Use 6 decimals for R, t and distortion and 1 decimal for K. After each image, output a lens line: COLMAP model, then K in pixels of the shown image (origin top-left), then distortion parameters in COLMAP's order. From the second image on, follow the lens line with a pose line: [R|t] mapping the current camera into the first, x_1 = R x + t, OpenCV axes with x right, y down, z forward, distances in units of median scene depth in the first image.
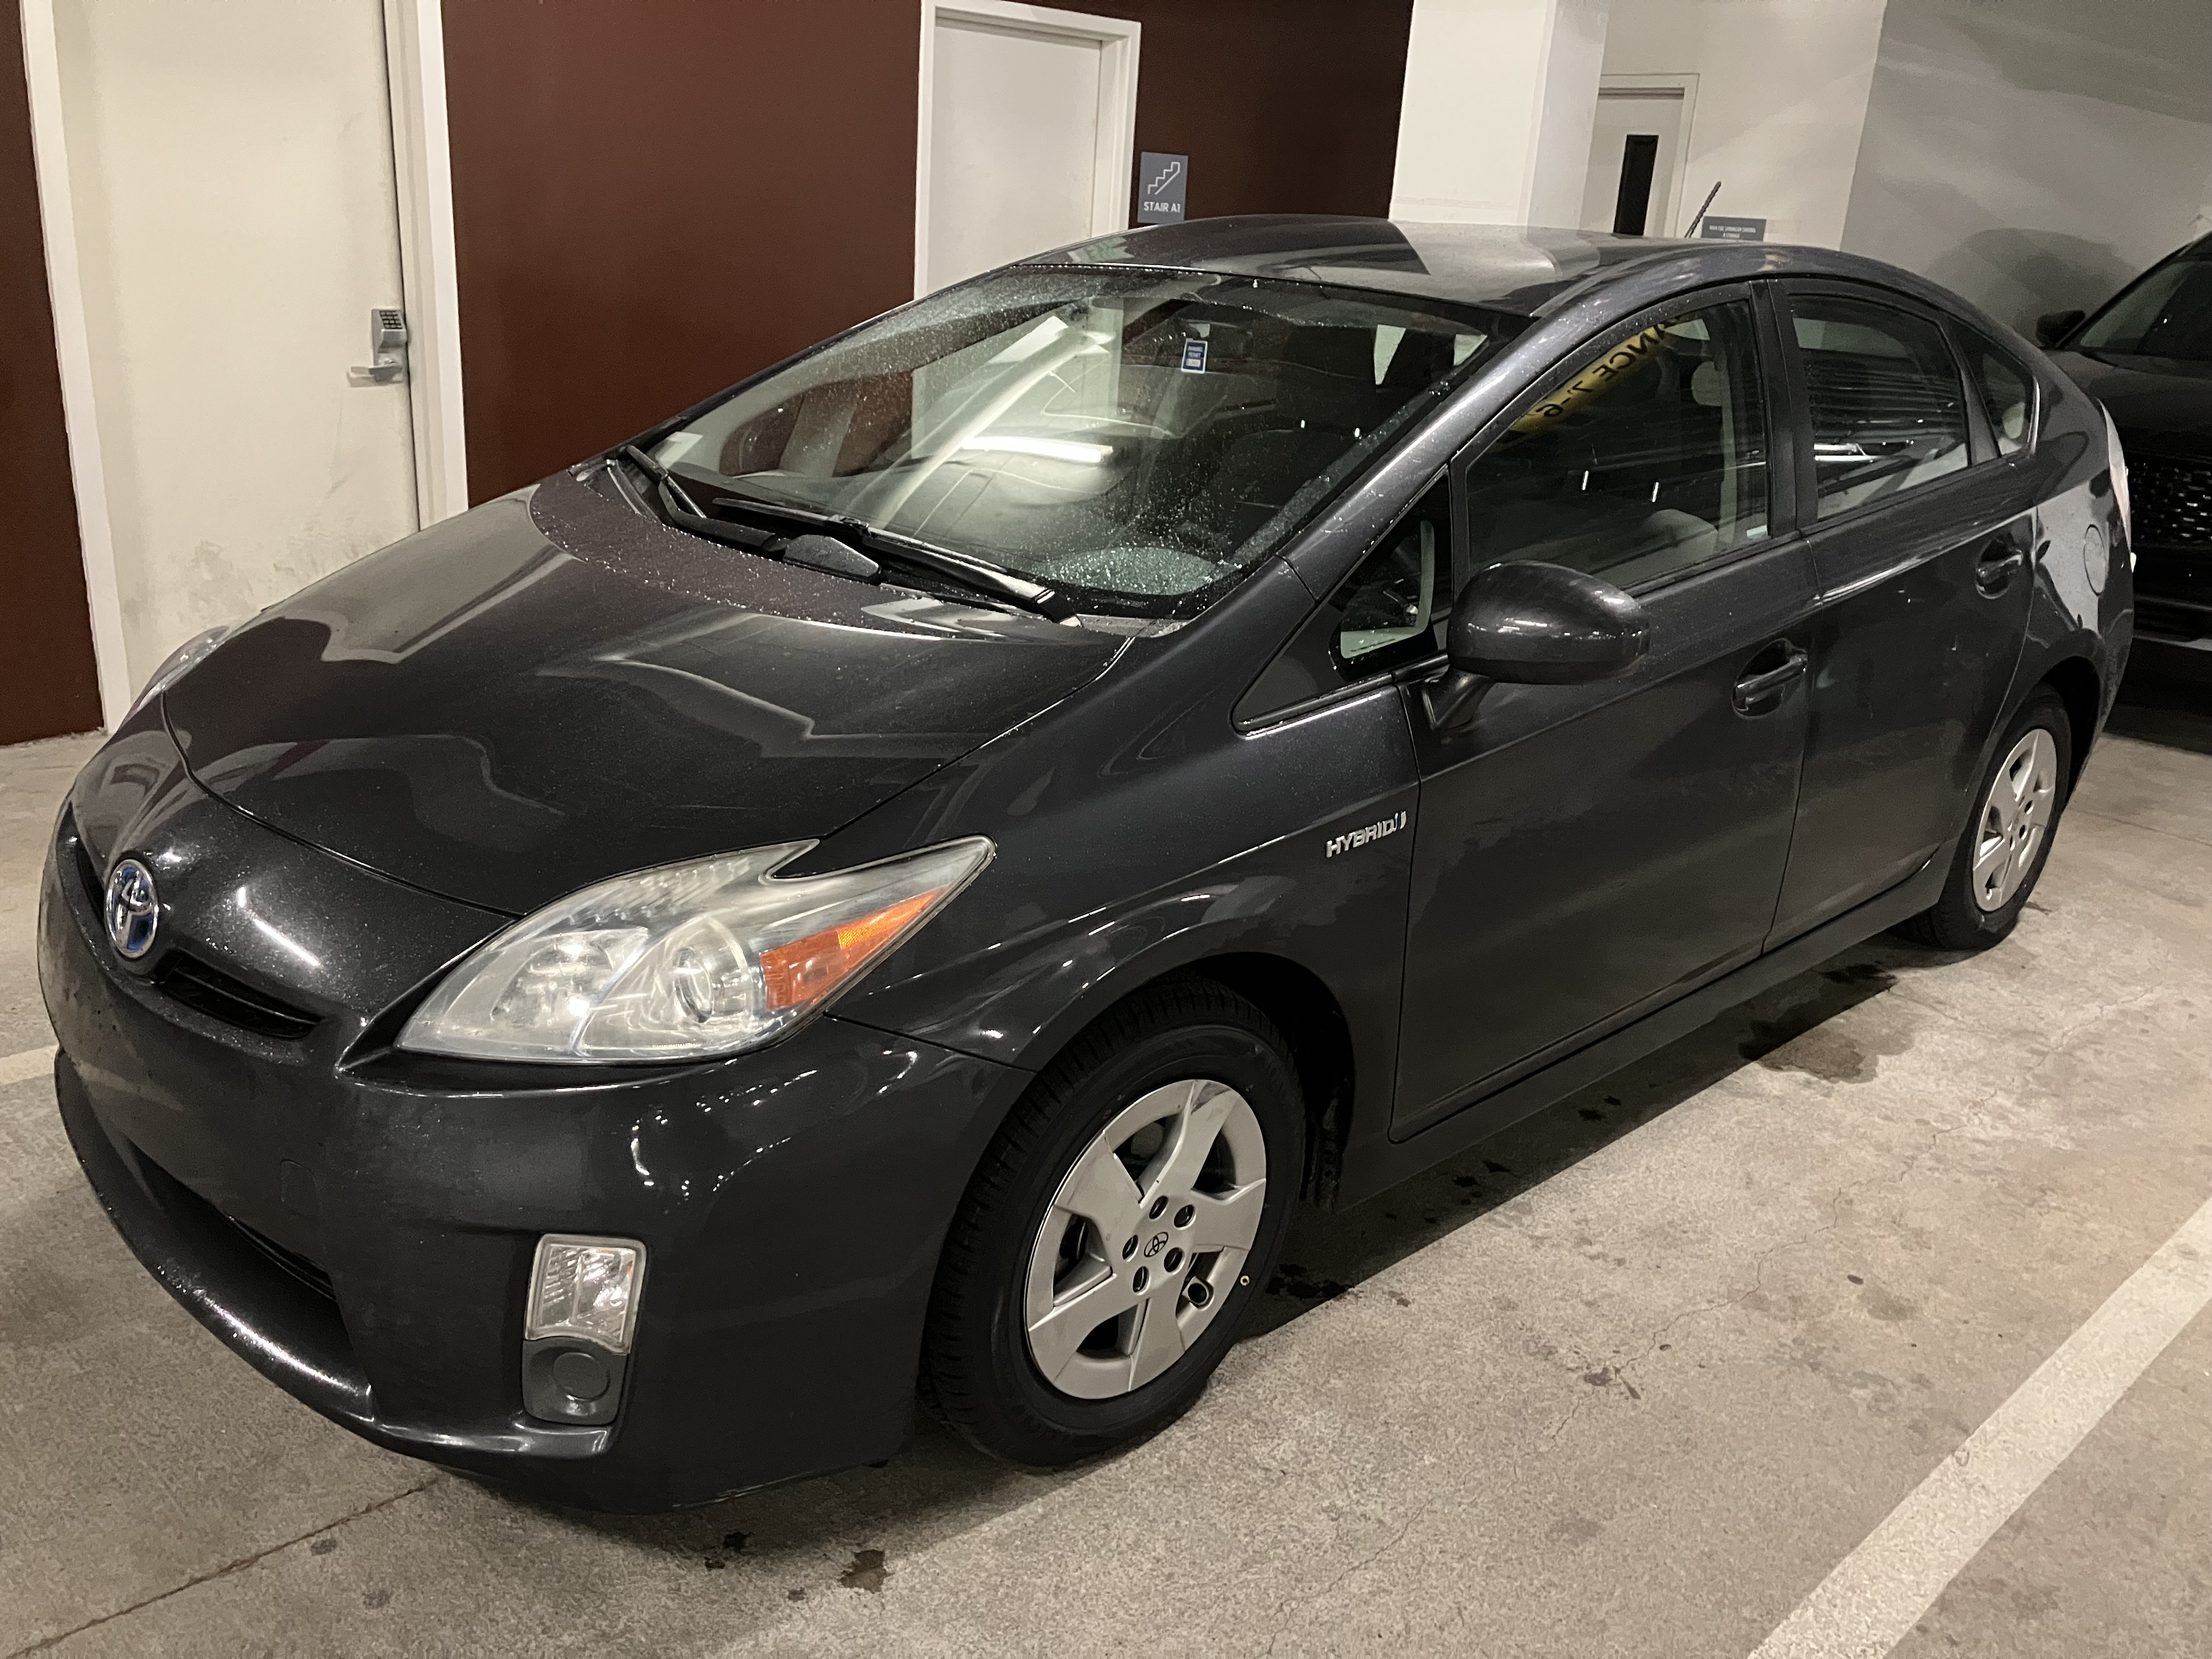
lens RADIAL K [[1813.3, 0, 1106.0], [0, 1813.3, 829.5], [0, 0, 1]] dist [0.019729, -0.007435]
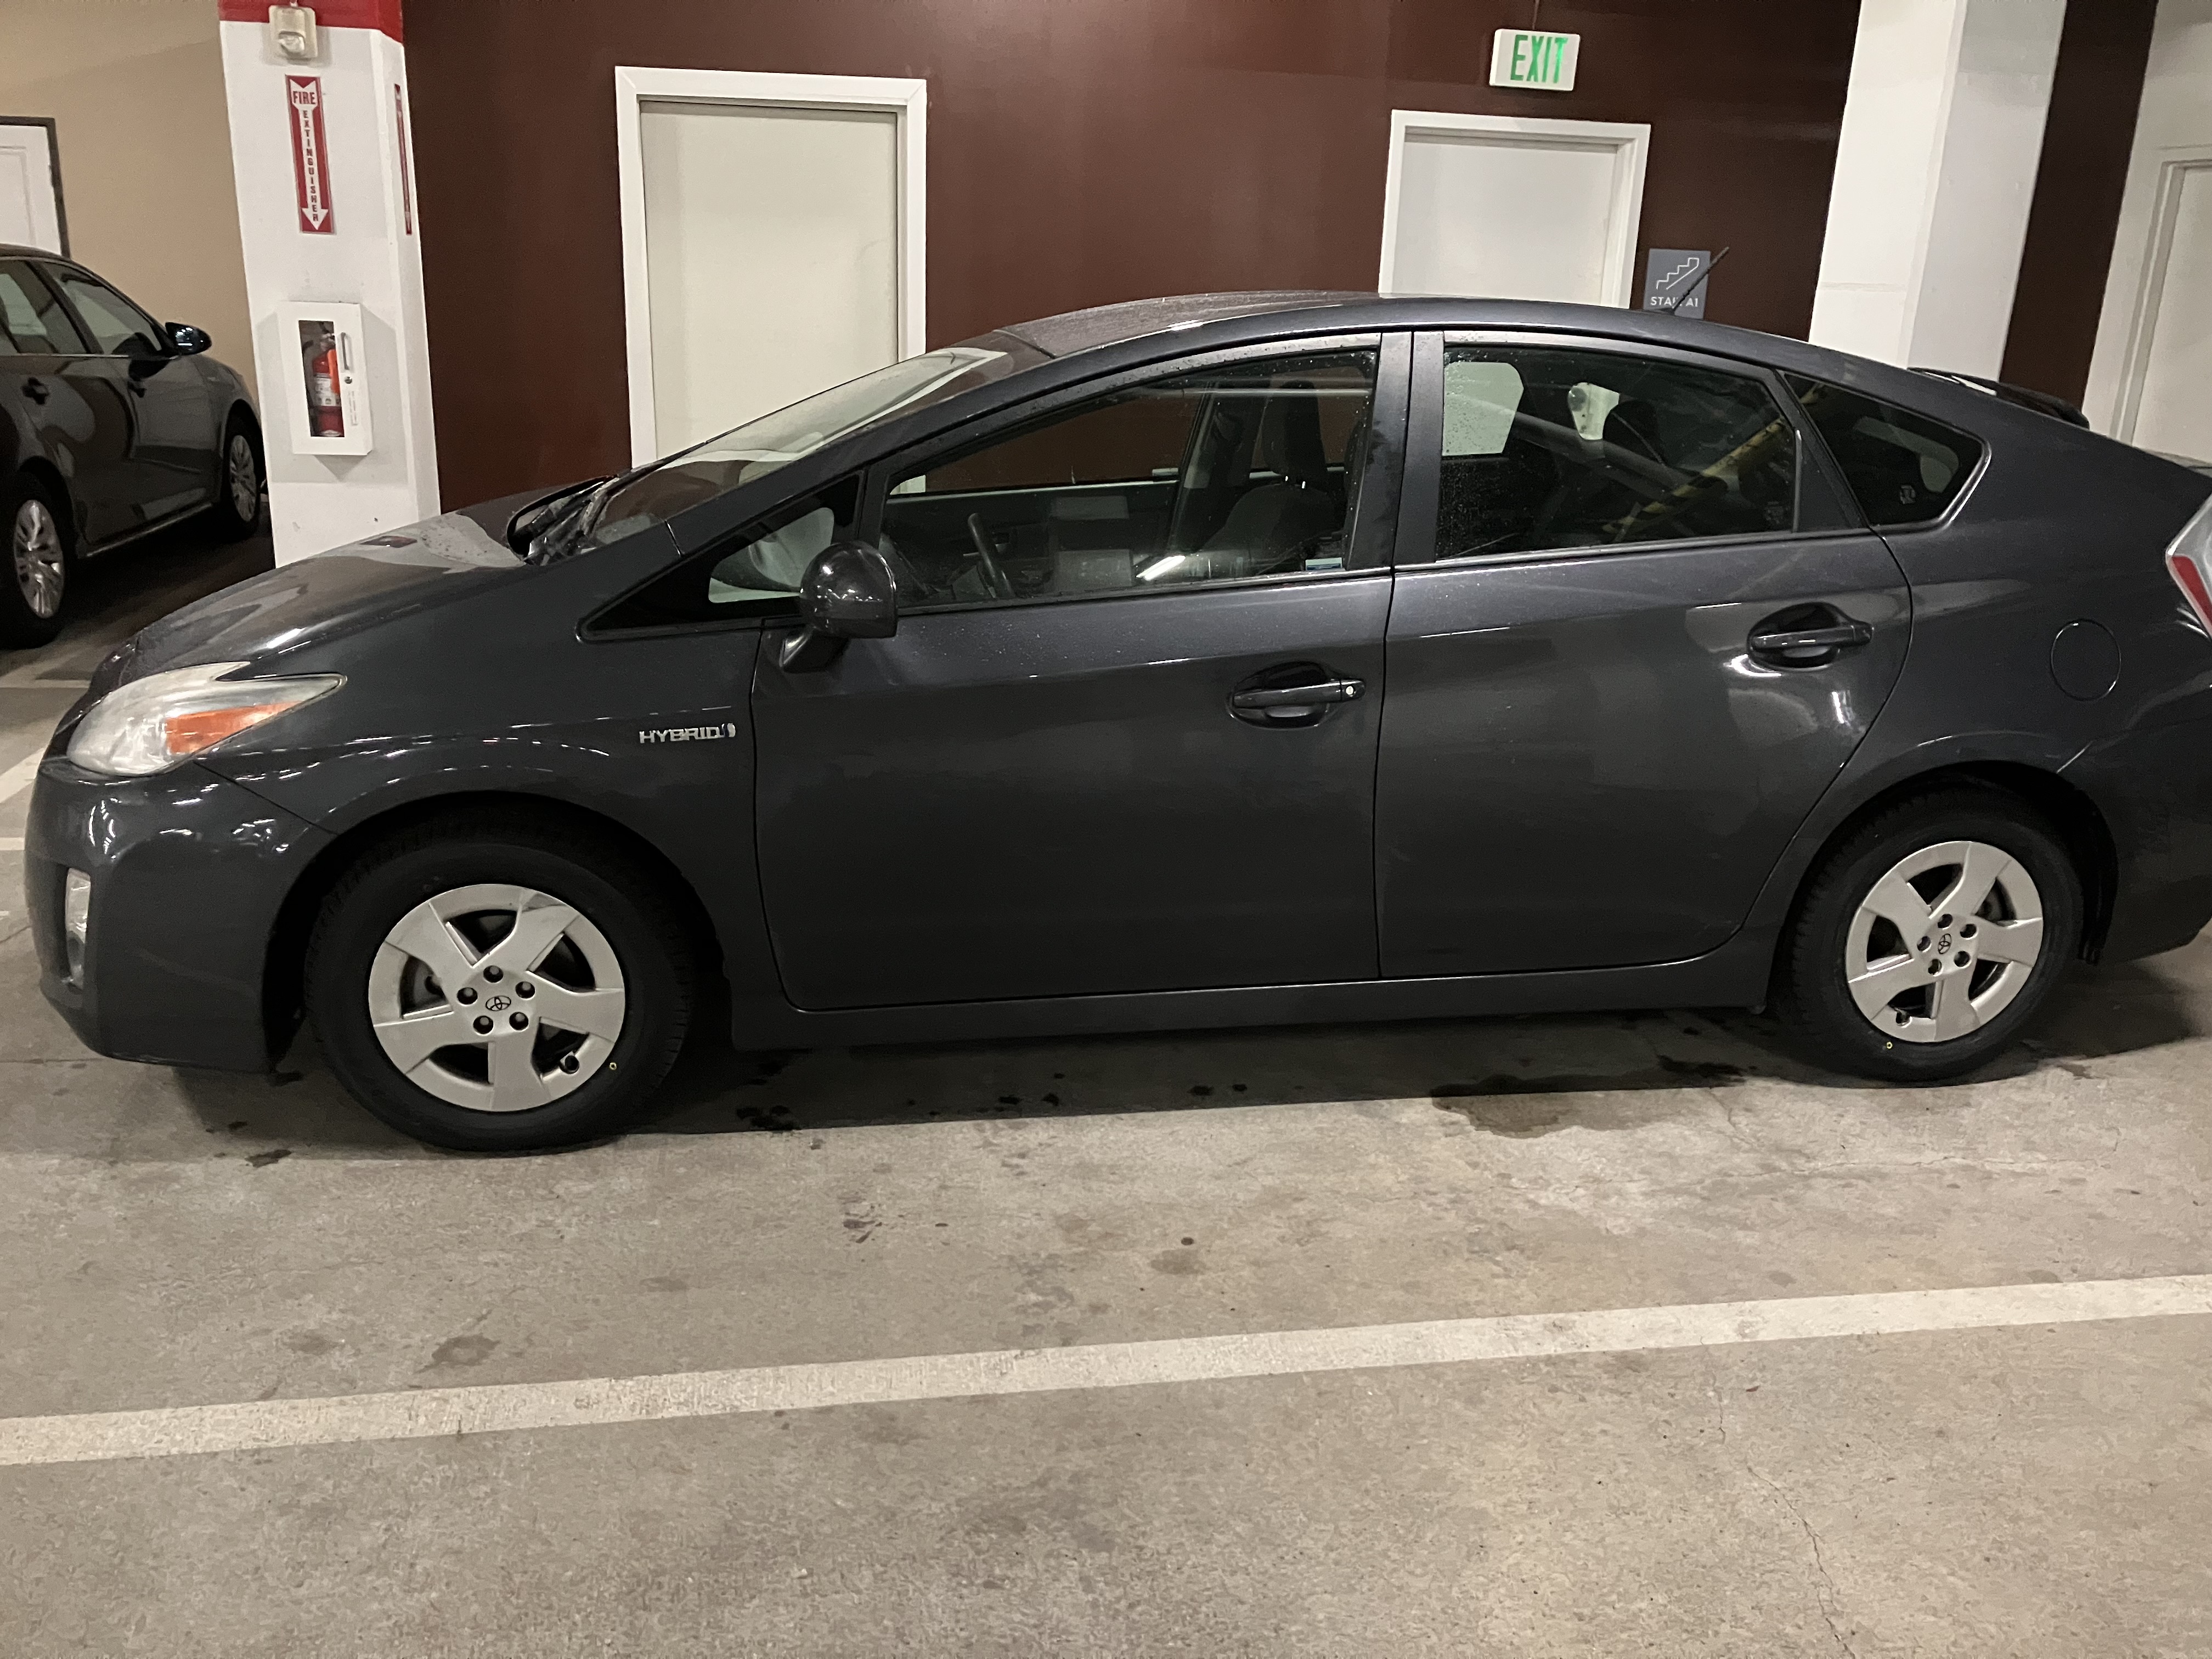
lens RADIAL K [[1782.1, 0, 1113.6], [0, 1782.1, 846.2], [0, 0, 1]] dist [0.013483, -0.013499]
pose [[0.833712, 0.142248, -0.533564, 0.928036], [-0.169667, 0.985499, -0.002377, 0.028174], [0.525488, 0.092510, 0.845757, 0.068807]]
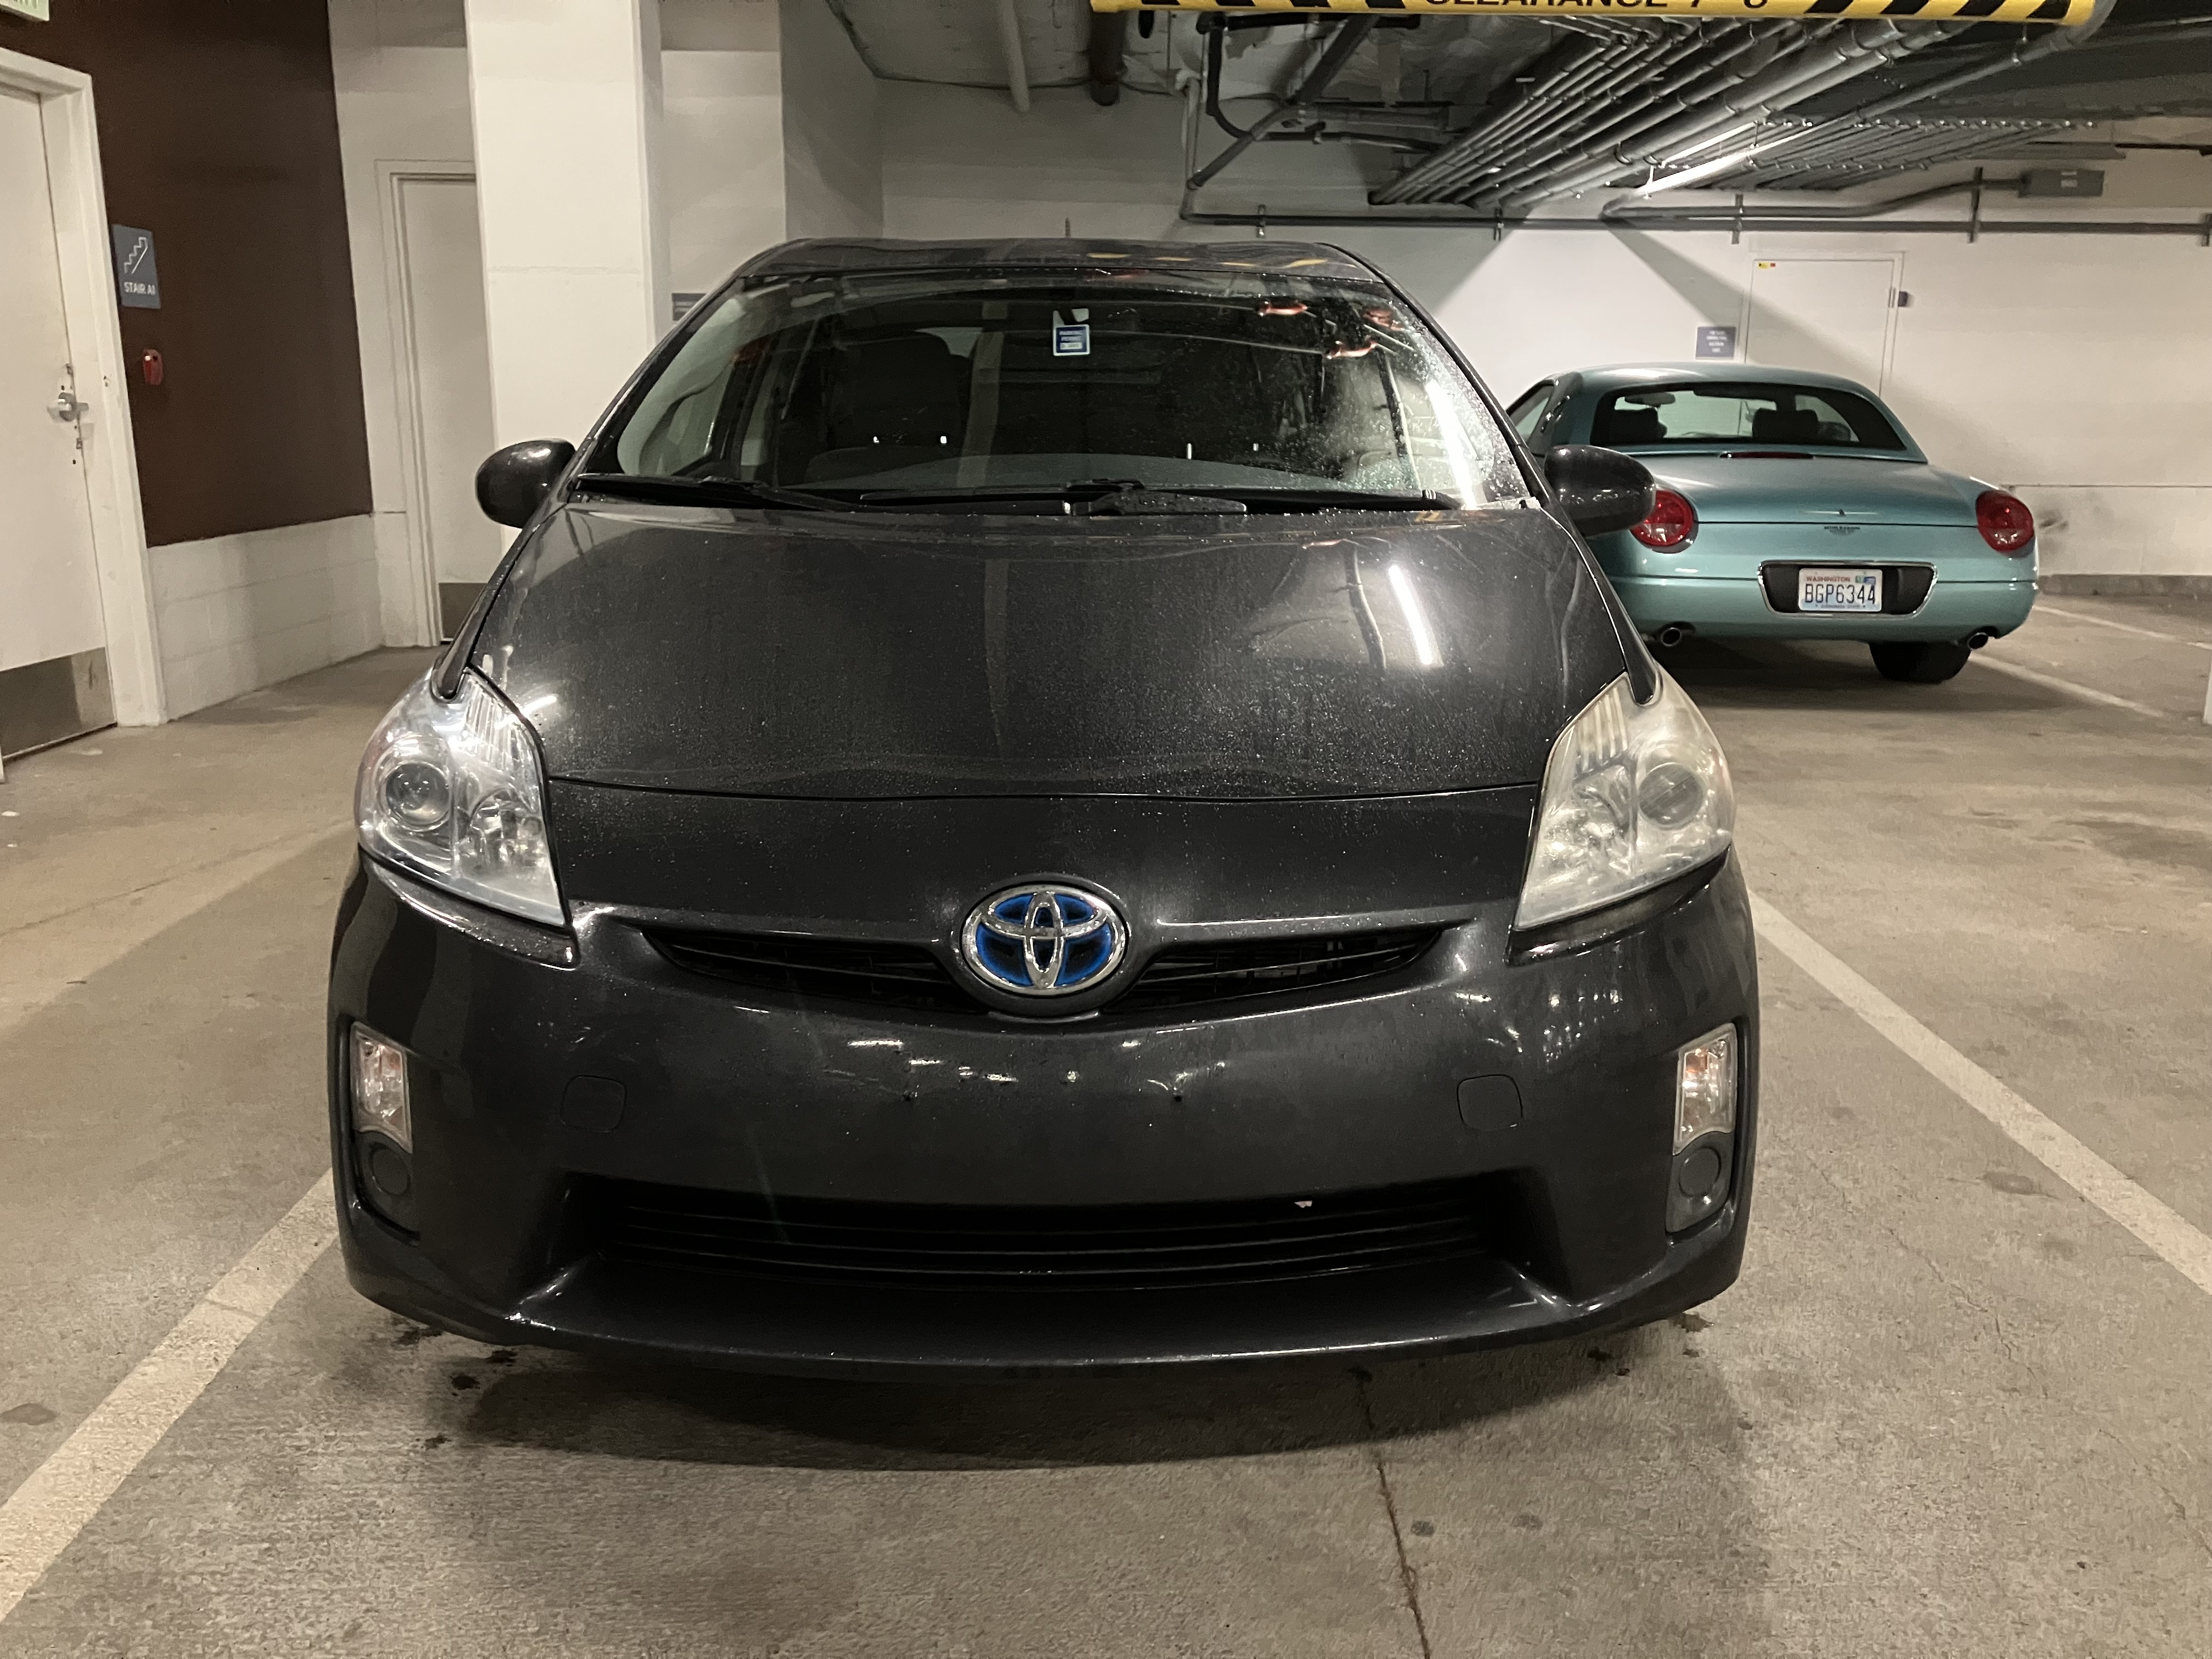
lens RADIAL K [[1782.1, 0, 1113.6], [0, 1782.1, 846.2], [0, 0, 1]] dist [0.013483, -0.013499]
pose [[0.679190, -0.226657, 0.698089, -0.832898], [0.266025, 0.962471, 0.053674, -0.024685], [-0.684056, 0.149254, 0.713997, 0.310469]]
